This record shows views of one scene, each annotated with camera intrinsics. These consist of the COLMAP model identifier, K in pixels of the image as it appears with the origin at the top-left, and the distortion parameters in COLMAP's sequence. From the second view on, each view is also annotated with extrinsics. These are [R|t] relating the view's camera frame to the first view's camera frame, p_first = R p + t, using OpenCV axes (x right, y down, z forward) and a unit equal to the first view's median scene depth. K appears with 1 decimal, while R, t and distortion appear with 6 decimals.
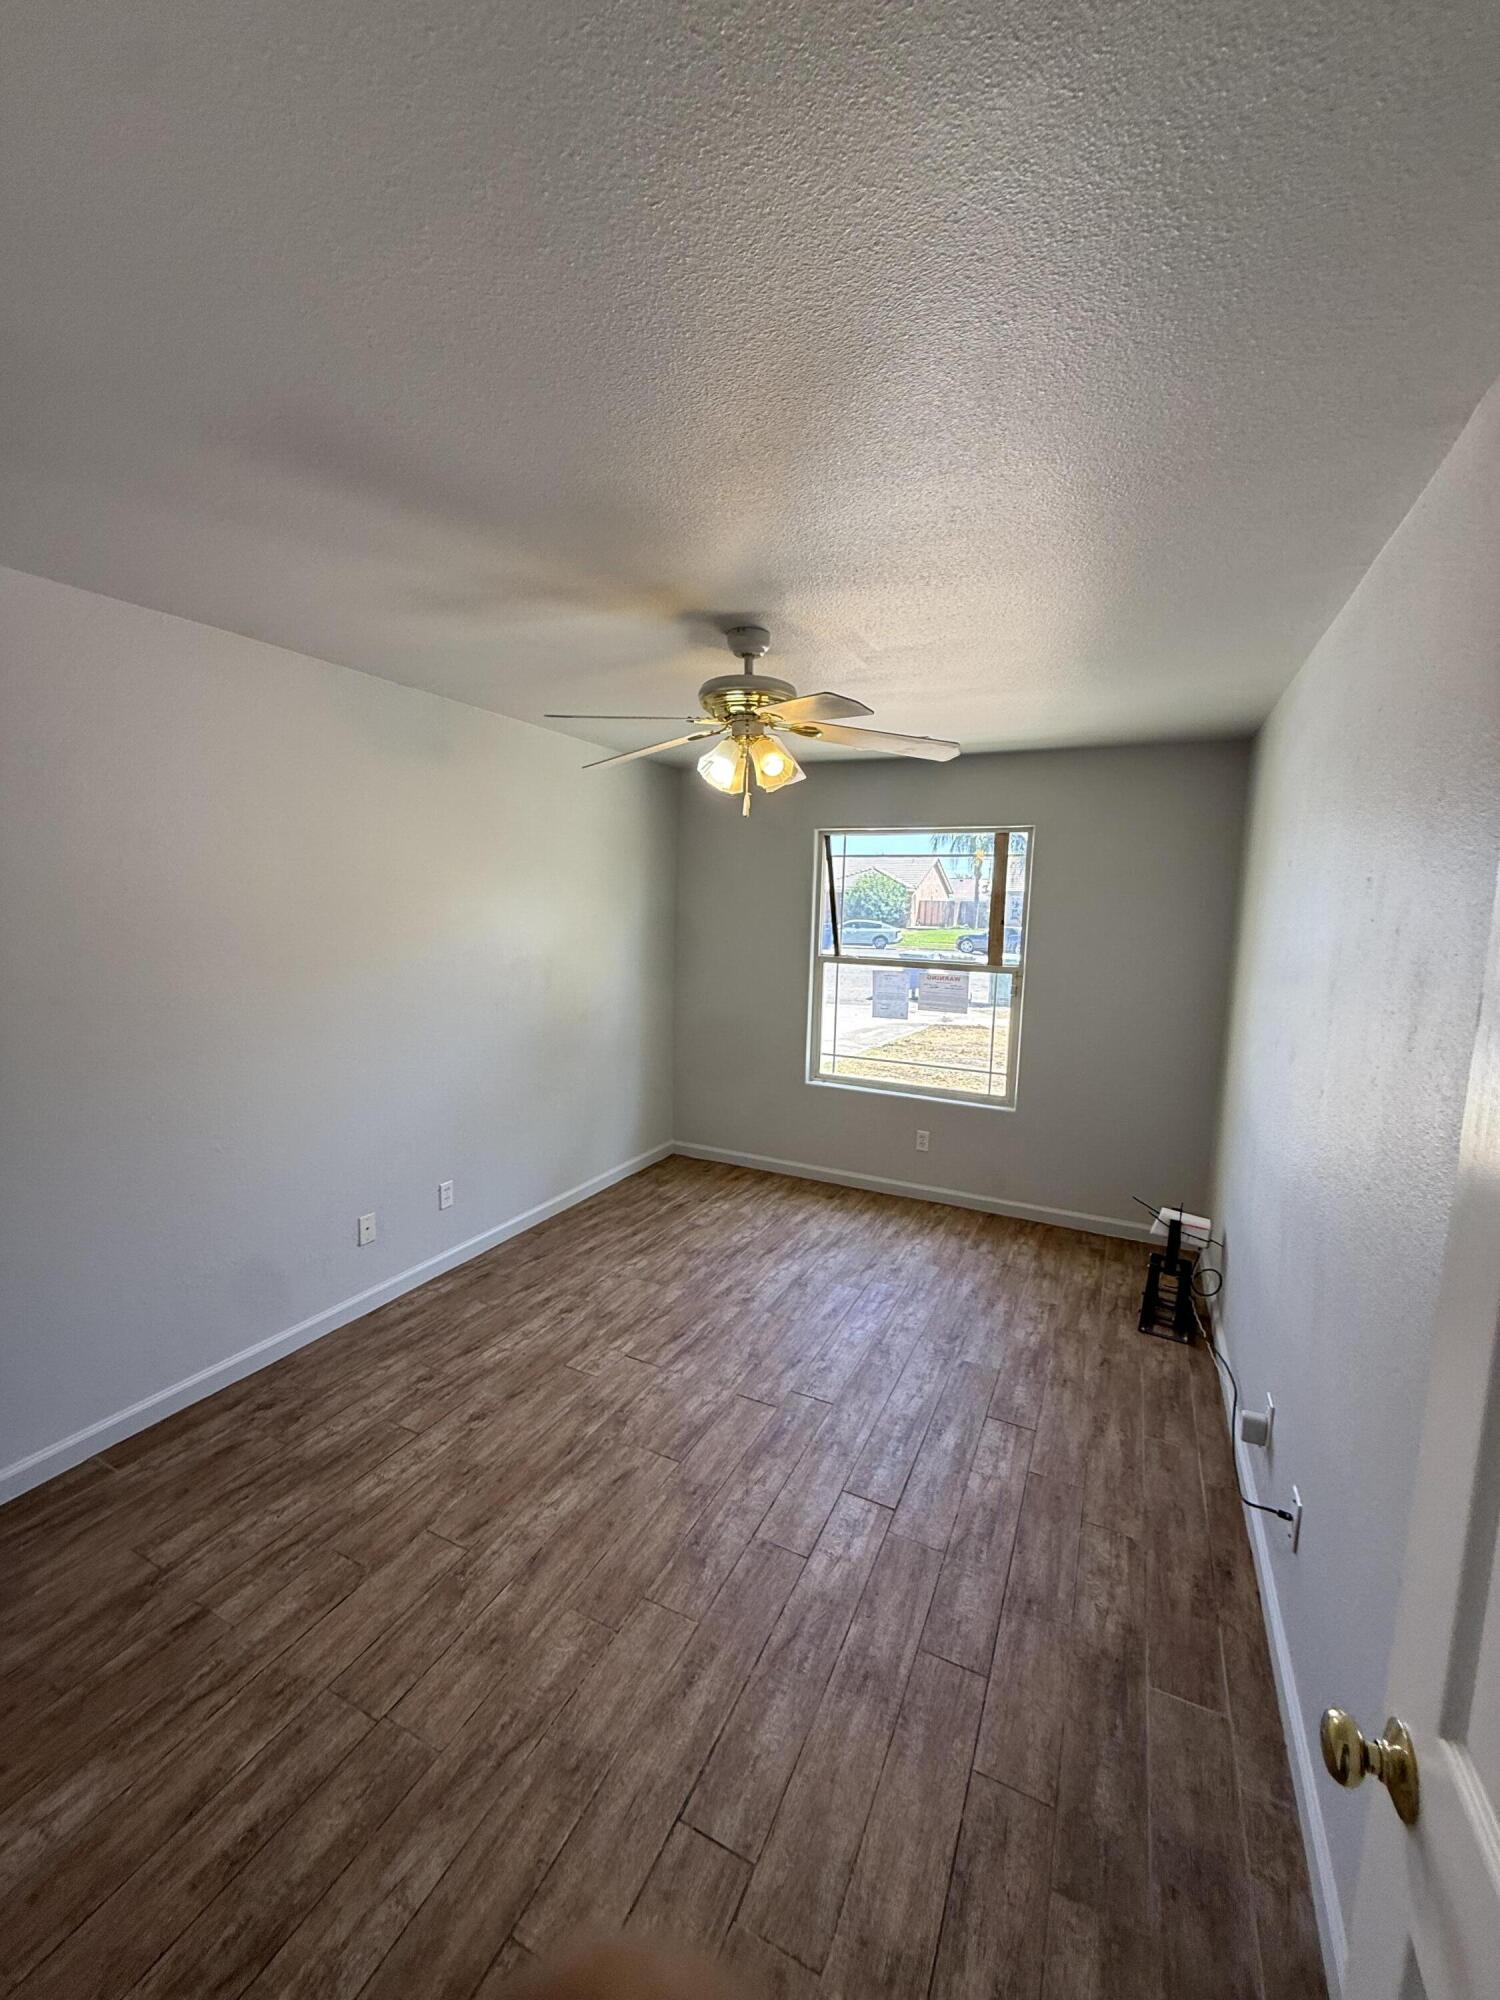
lens RADIAL K [[791.7, 0, 744.8], [0, 791.7, 998.4], [0, 0, 1]] dist [0.000362, 0.000130]
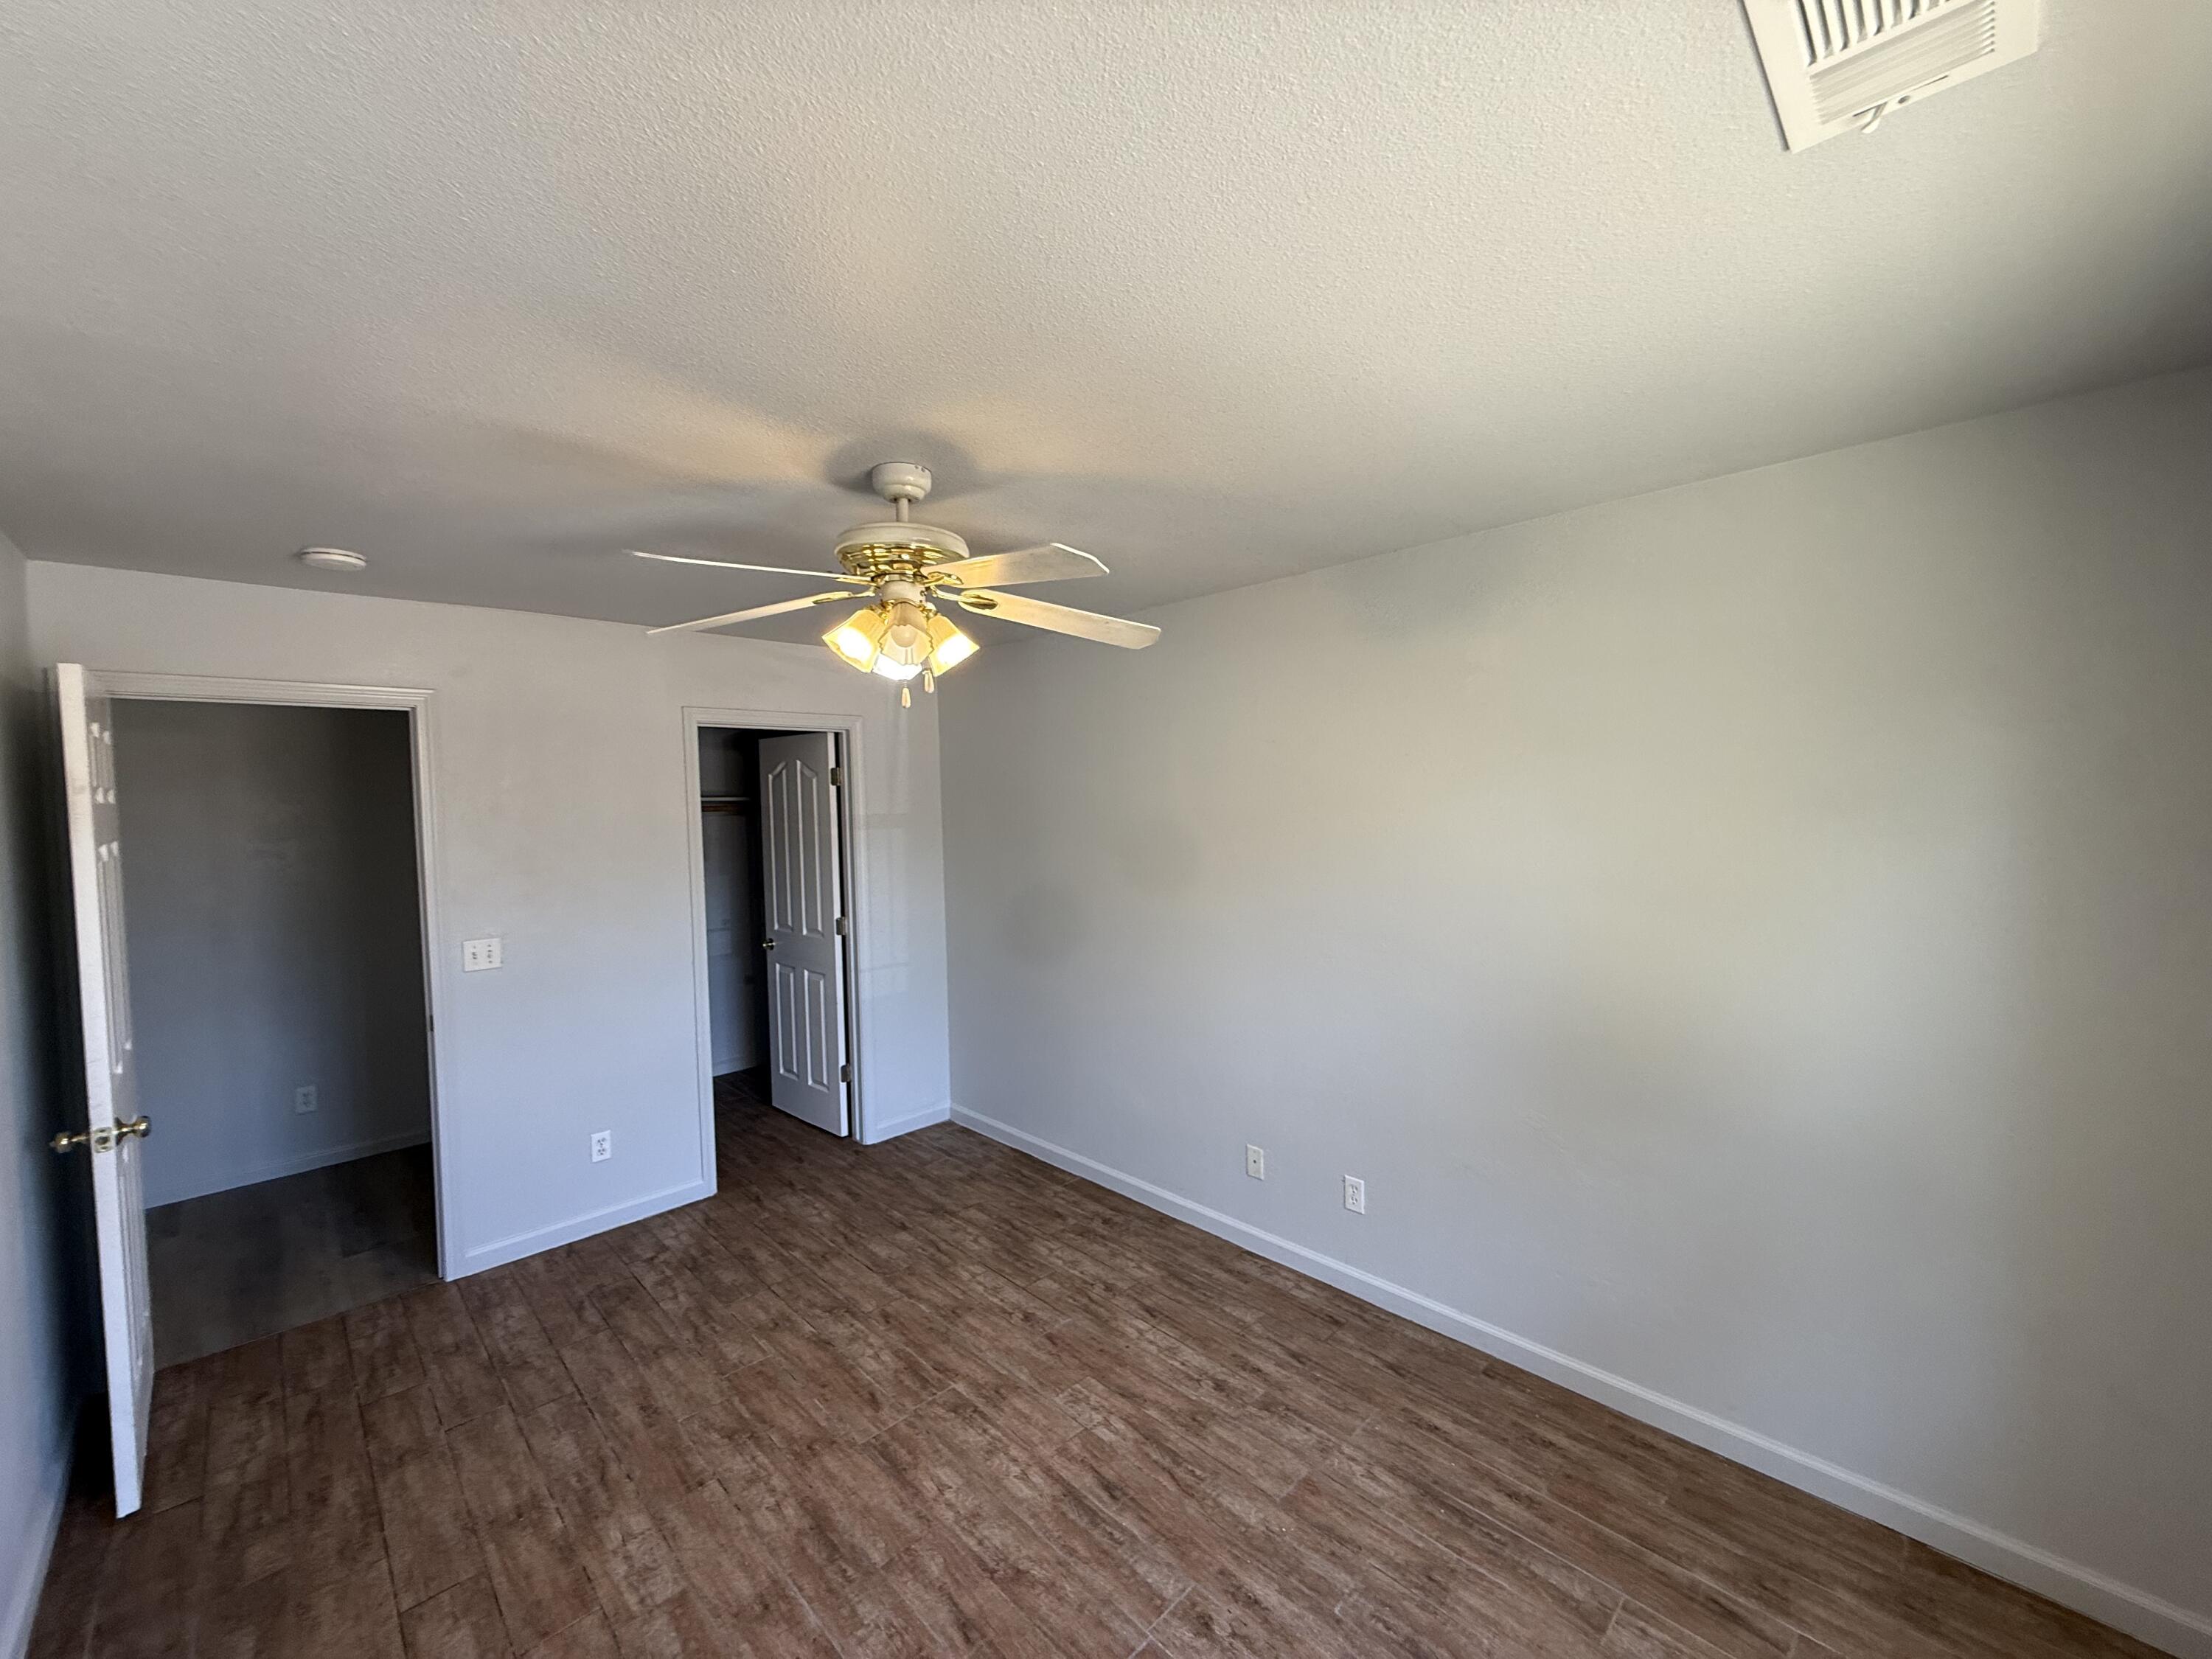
lens RADIAL K [[875.6, 0, 1100.4], [0, 875.6, 832.6], [0, 0, 1]] dist [0.000362, 0.000130]
pose [[-0.338089, 0.016546, -0.940969, 0.668619], [-0.104405, 0.993014, 0.054974, -0.162113], [0.935305, 0.116828, -0.334000, 1.353885]]
